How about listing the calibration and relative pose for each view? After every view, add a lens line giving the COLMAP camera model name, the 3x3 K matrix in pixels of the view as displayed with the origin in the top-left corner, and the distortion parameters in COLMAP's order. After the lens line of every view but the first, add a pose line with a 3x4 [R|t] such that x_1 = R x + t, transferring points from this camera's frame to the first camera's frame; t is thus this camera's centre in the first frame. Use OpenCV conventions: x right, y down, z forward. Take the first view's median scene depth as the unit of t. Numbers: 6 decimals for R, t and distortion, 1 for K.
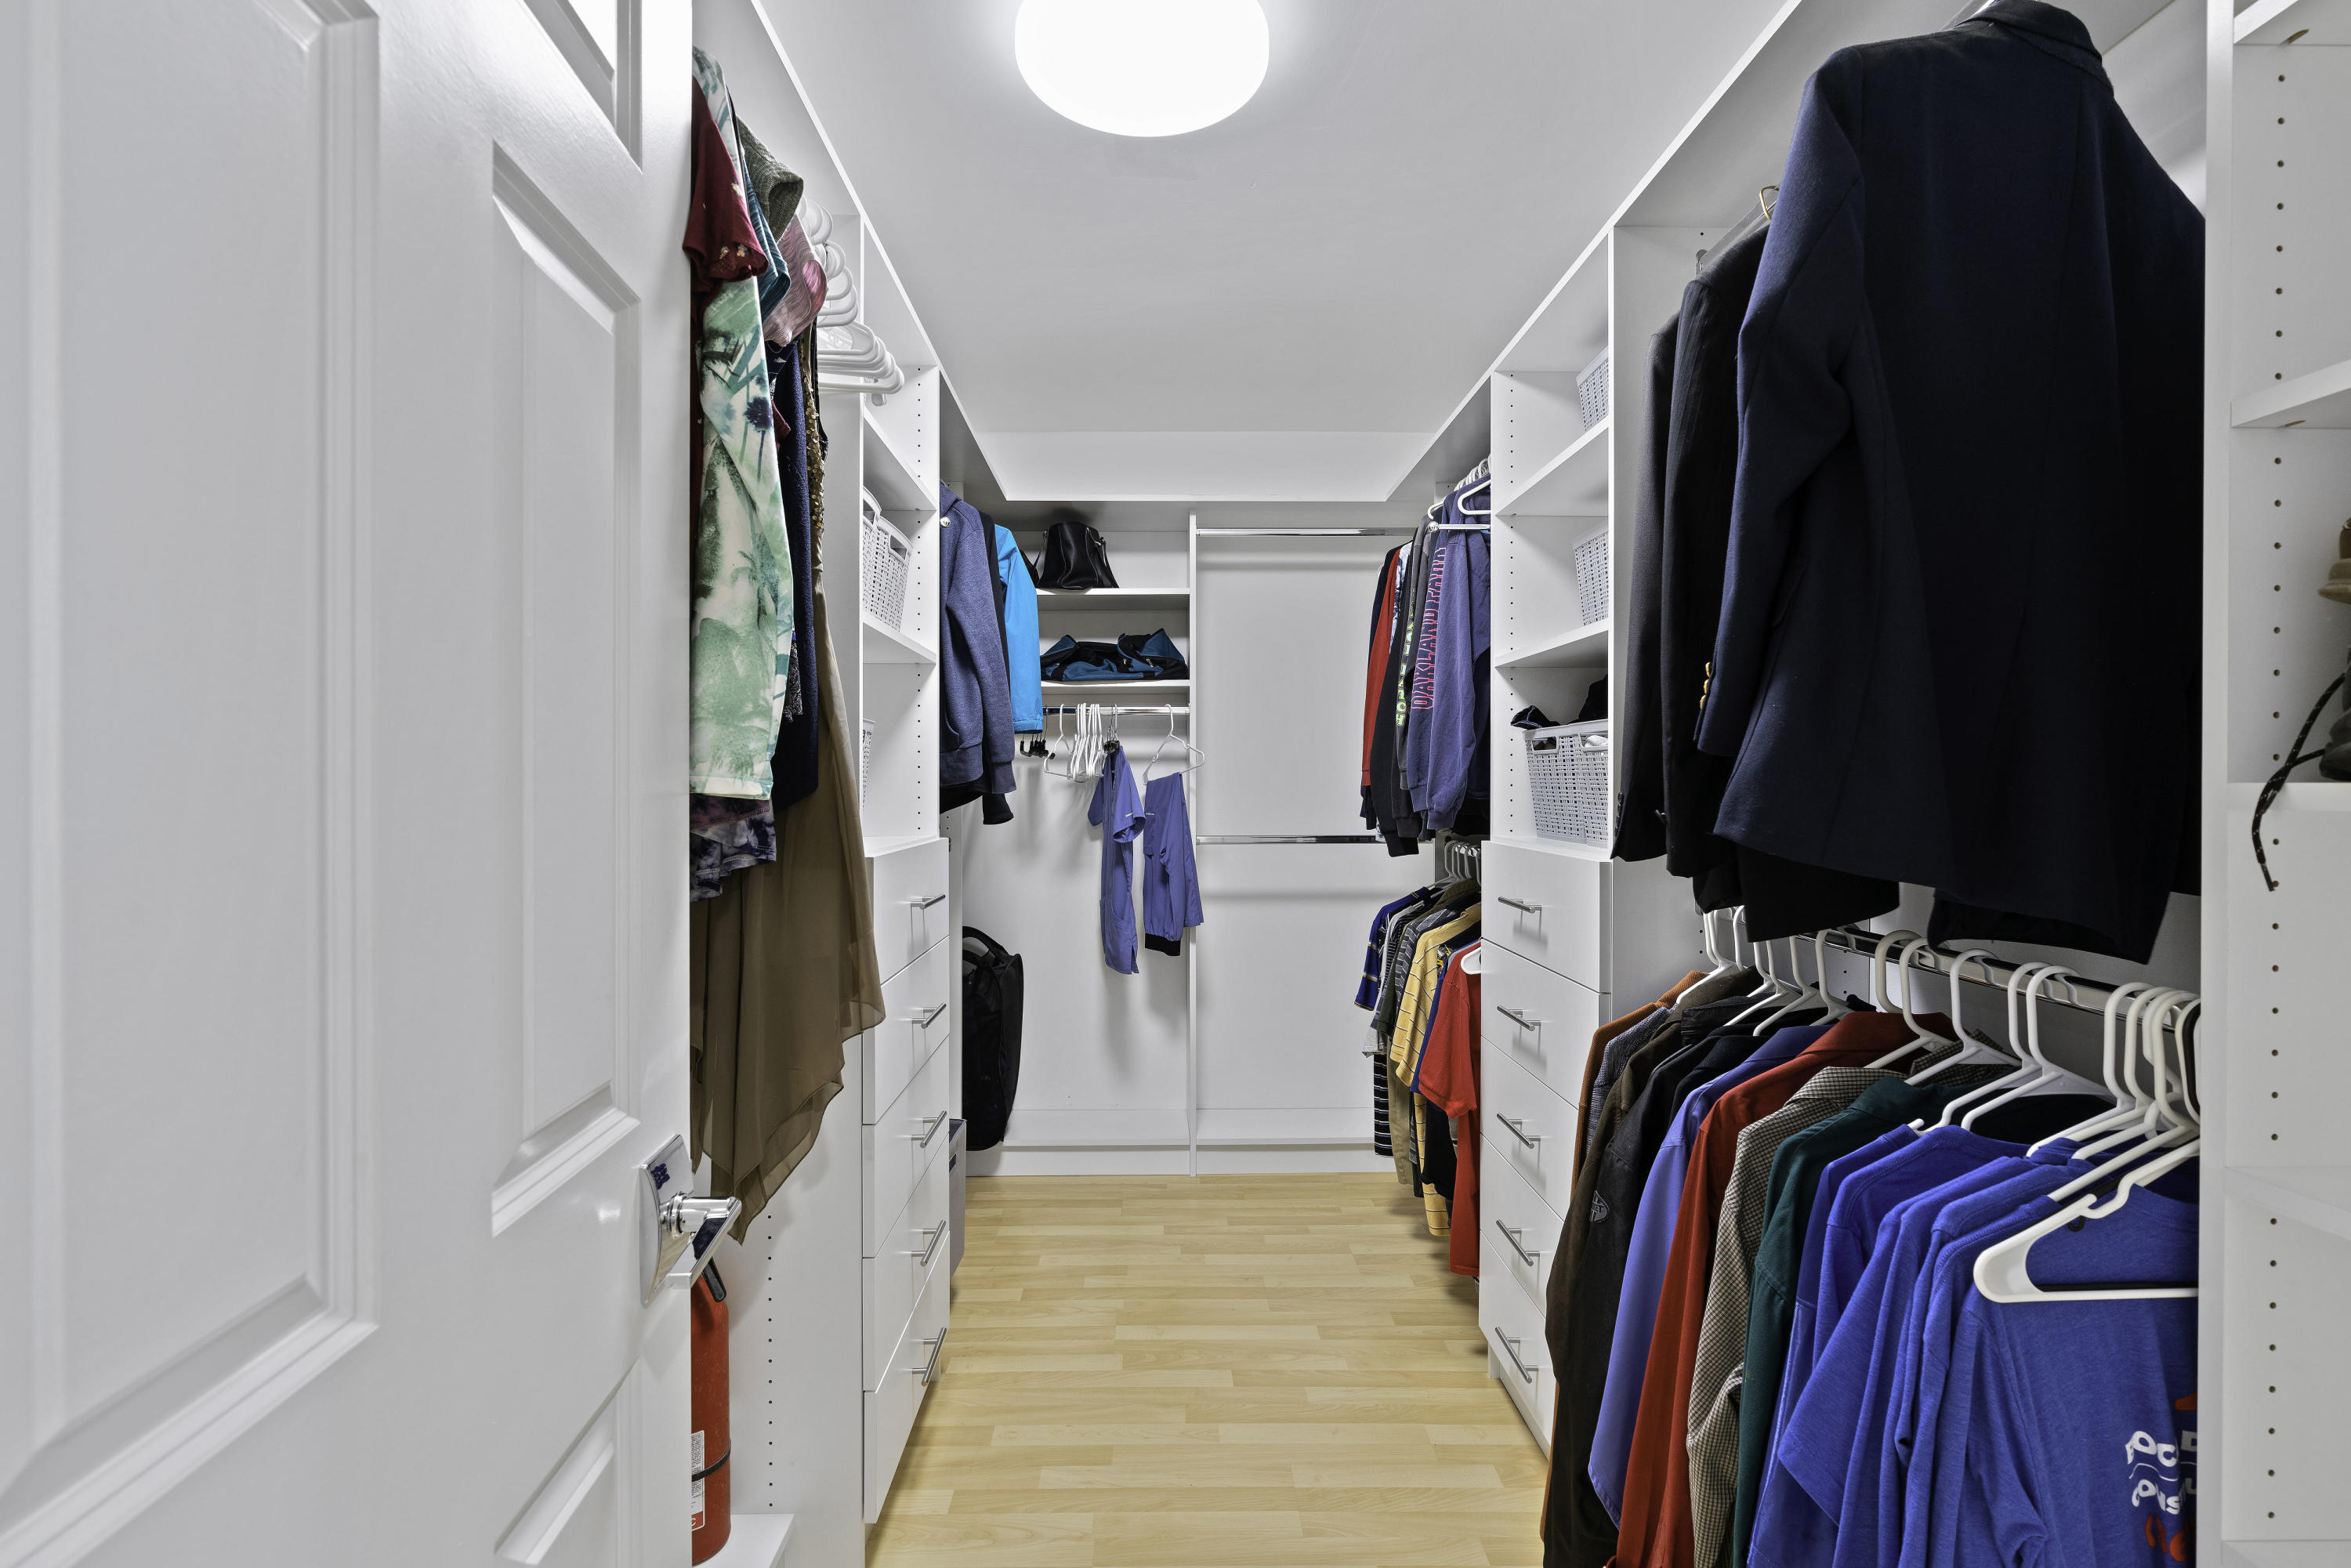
lens RADIAL K [[1069.4, 0, 1175.5], [0, 1069.4, 784.0], [0, 0, 1]] dist [0.001341, -0.000053]
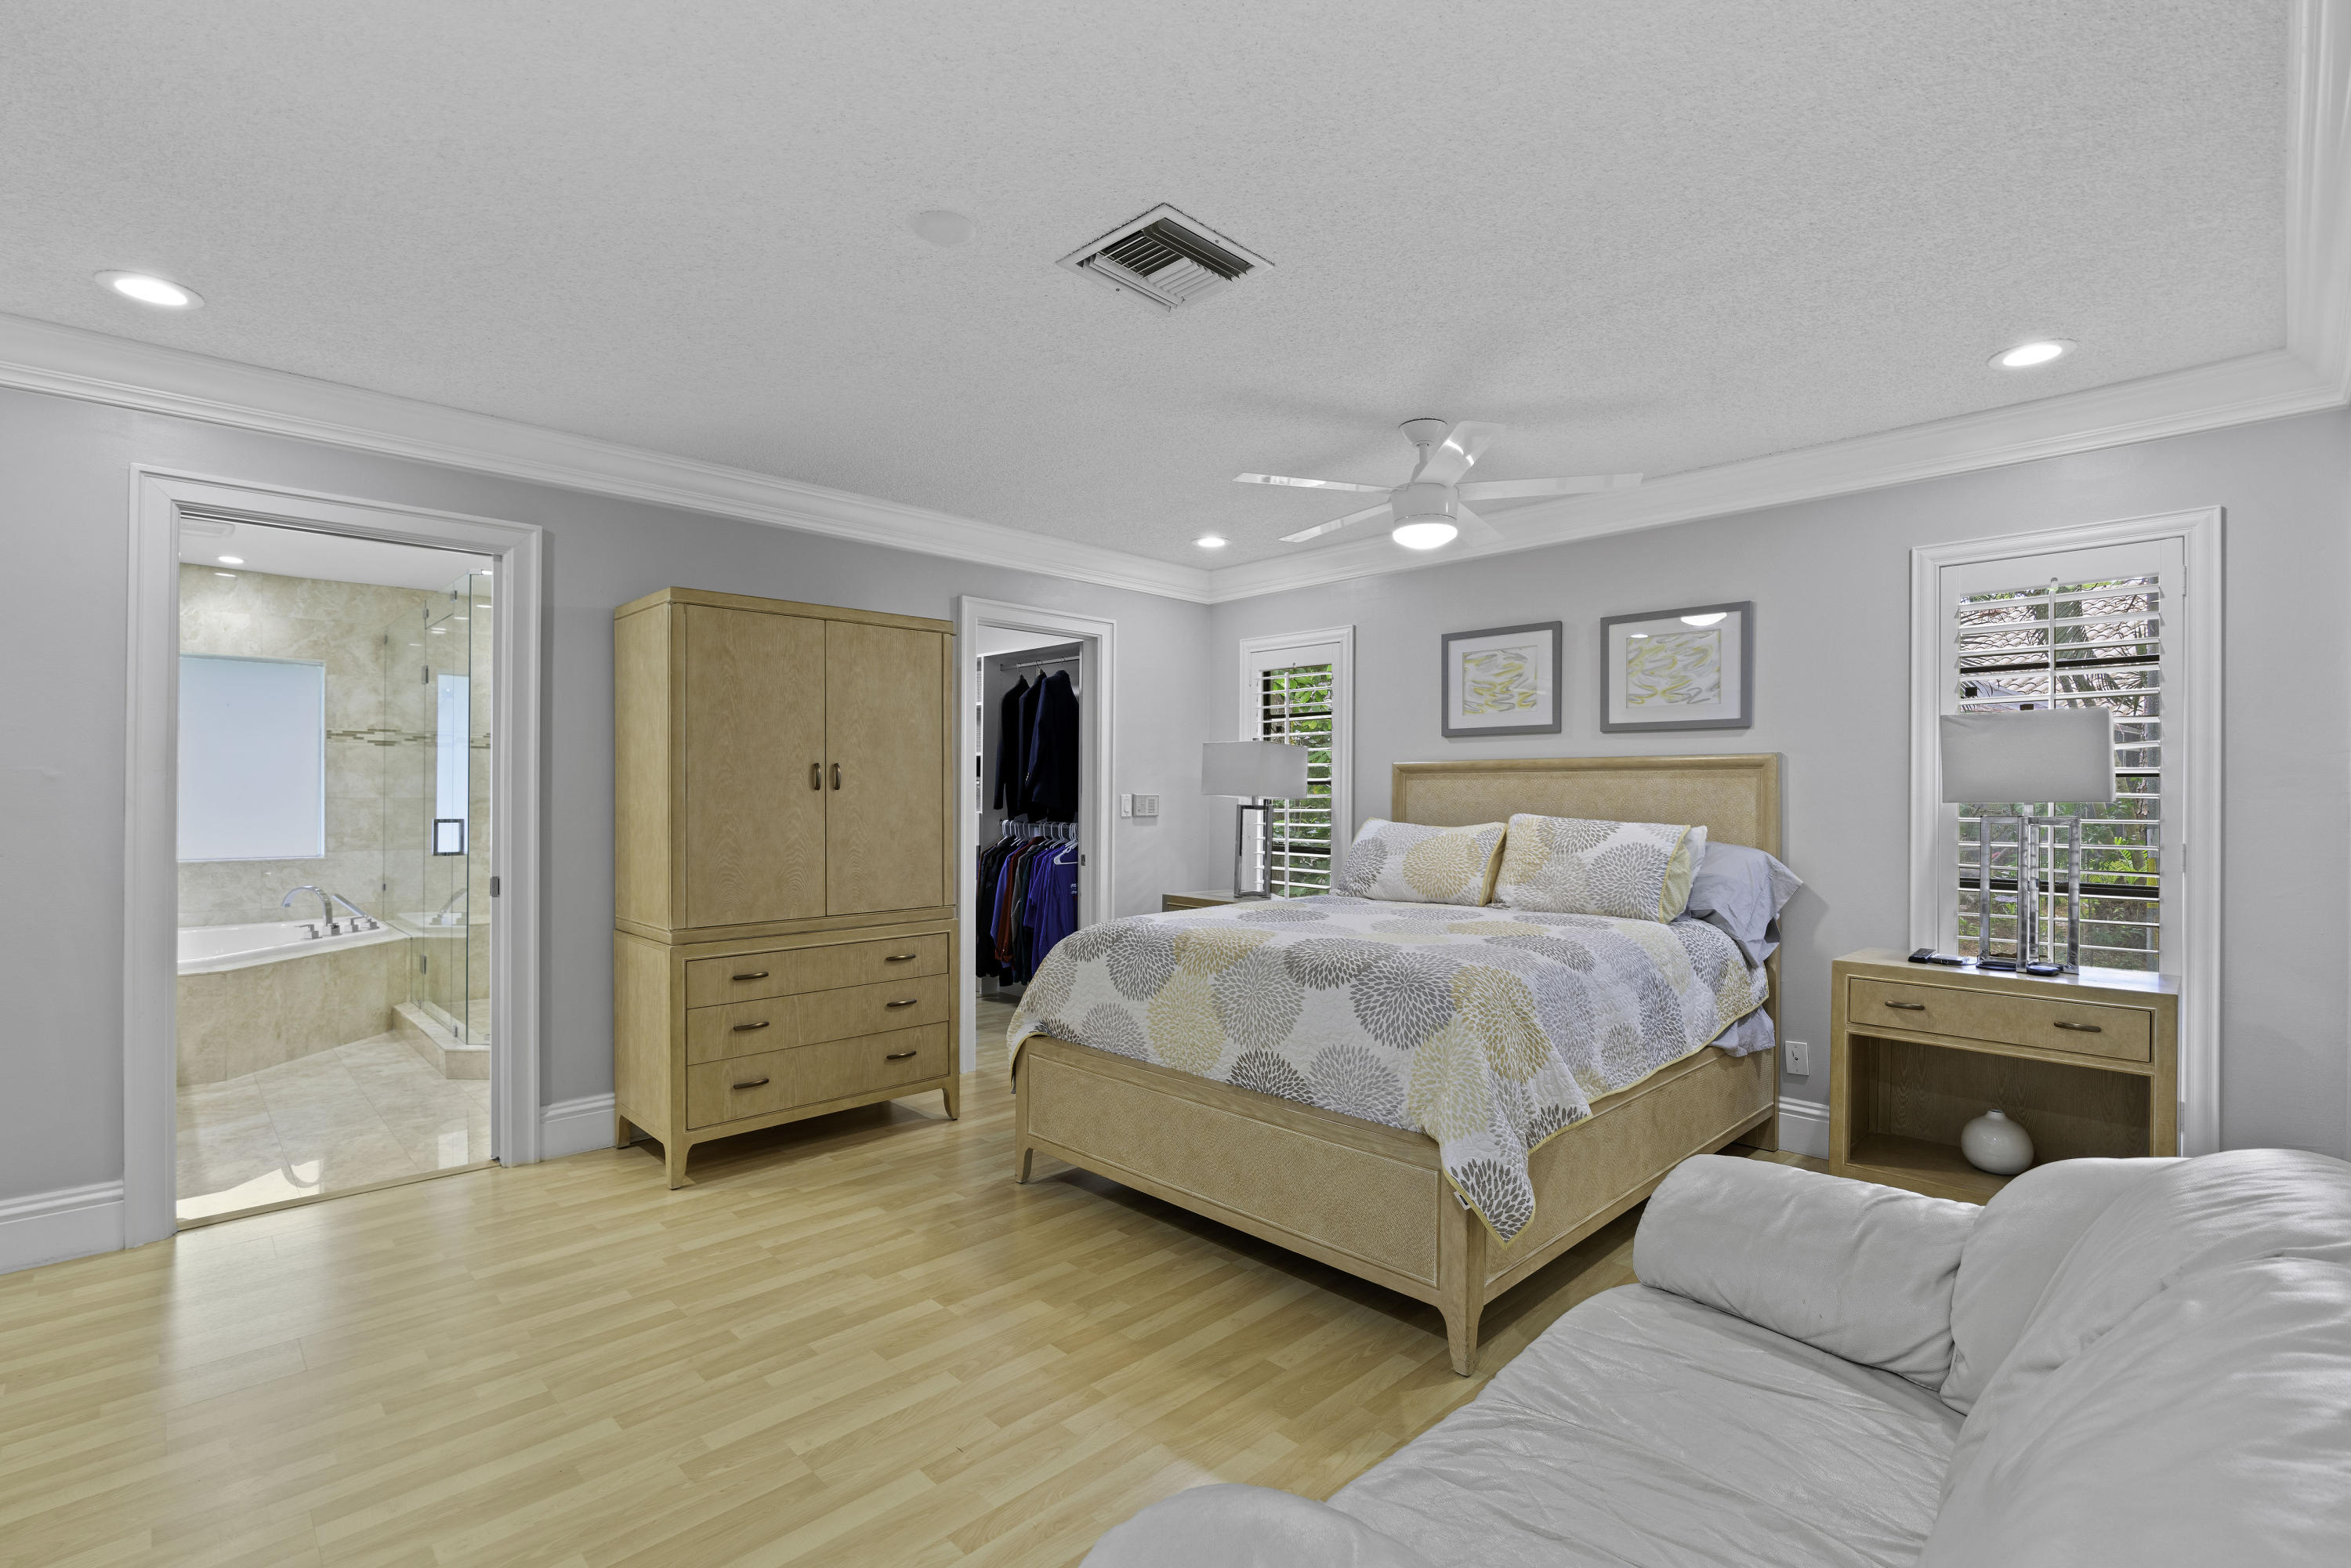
lens RADIAL K [[1069.4, 0, 1175.5], [0, 1069.4, 784.0], [0, 0, 1]] dist [0.001341, -0.000053]
pose [[0.723723, 0.004489, 0.690076, -3.271079], [-0.000061, 0.999979, -0.006441, -0.026450], [-0.690090, 0.004619, 0.723708, -4.305125]]
